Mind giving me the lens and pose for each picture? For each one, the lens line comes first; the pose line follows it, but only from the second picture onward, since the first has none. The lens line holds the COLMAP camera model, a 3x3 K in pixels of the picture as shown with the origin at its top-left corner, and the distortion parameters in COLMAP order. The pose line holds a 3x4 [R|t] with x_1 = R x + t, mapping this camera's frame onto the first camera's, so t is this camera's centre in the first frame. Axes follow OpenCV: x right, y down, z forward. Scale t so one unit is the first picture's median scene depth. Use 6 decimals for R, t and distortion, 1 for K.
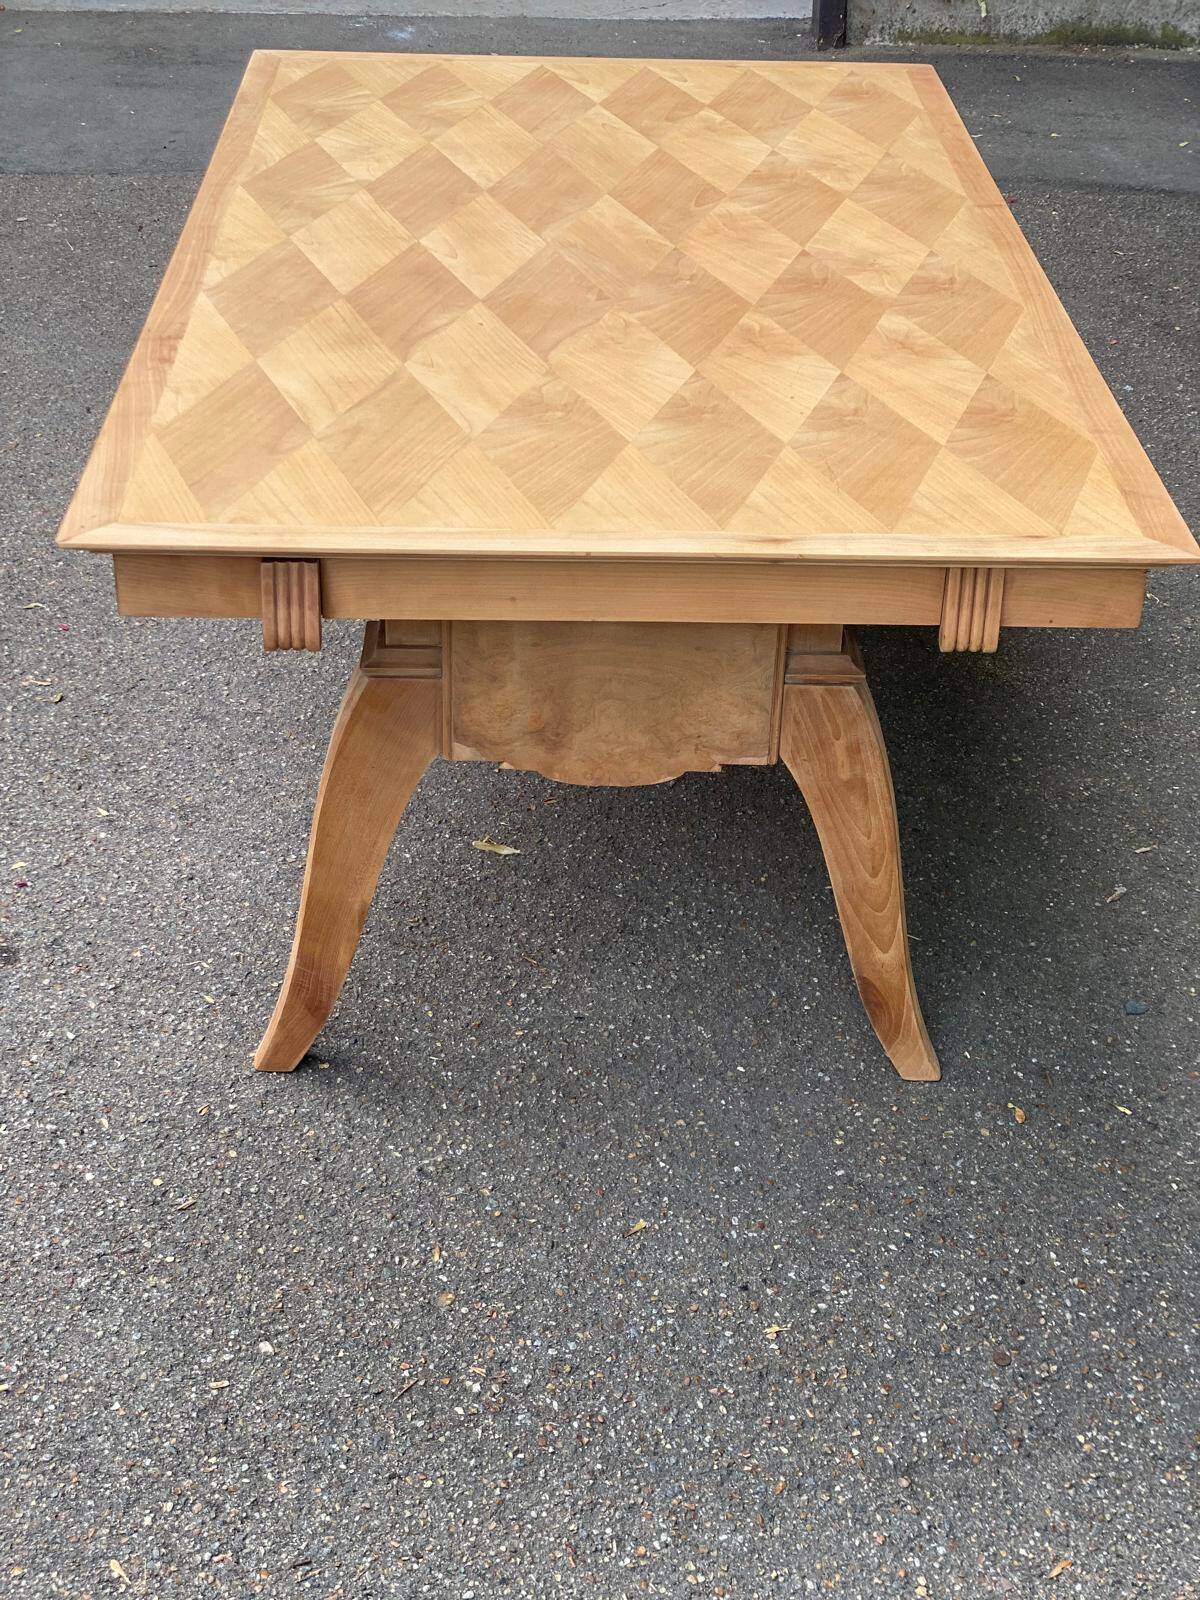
lens RADIAL K [[2353.5, 0, 564.5], [0, 2353.5, 796.1], [0, 0, 1]] dist [0.064643, 0.157365]
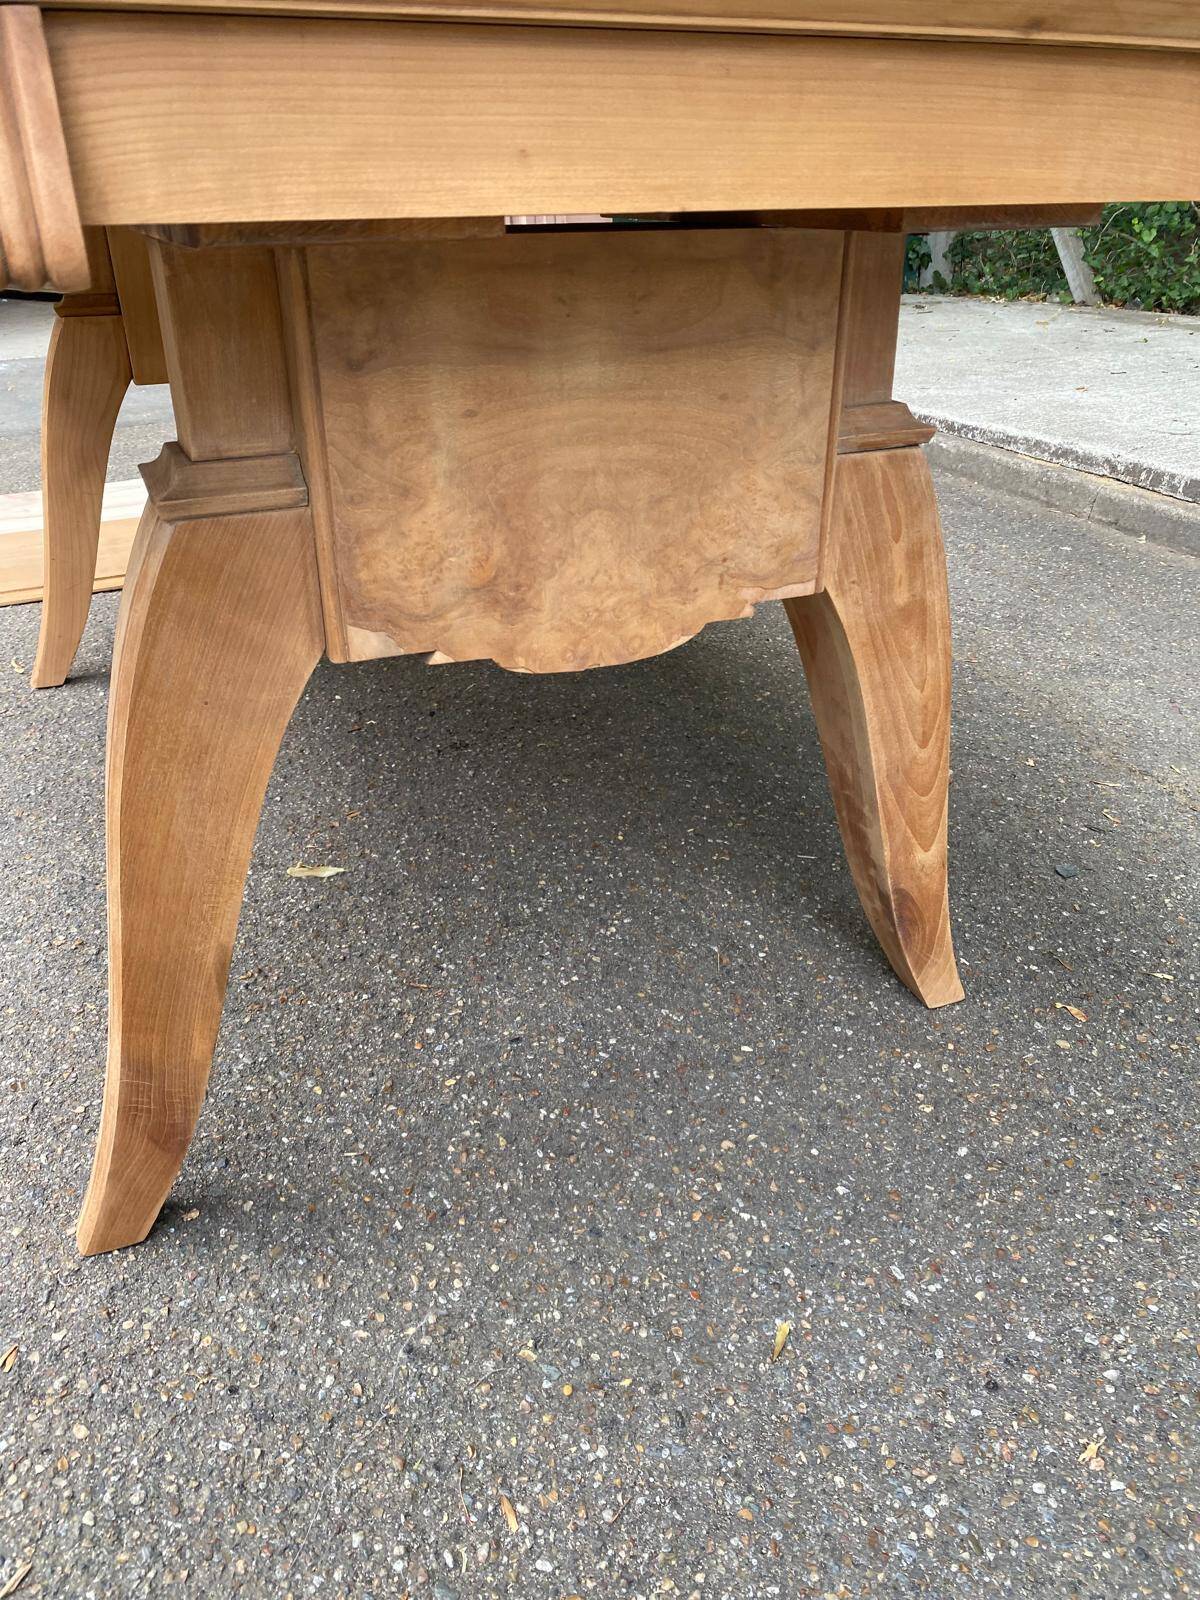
lens RADIAL K [[1202.0, 0, 592.3], [0, 1202.0, 805.8], [0, 0, 1]] dist [0.018841, -0.023113]
pose [[0.920097, -0.202683, 0.335174, -0.096847], [0.222355, 0.974740, -0.020958, 0.037882], [-0.322460, 0.093811, 0.941923, 0.693686]]
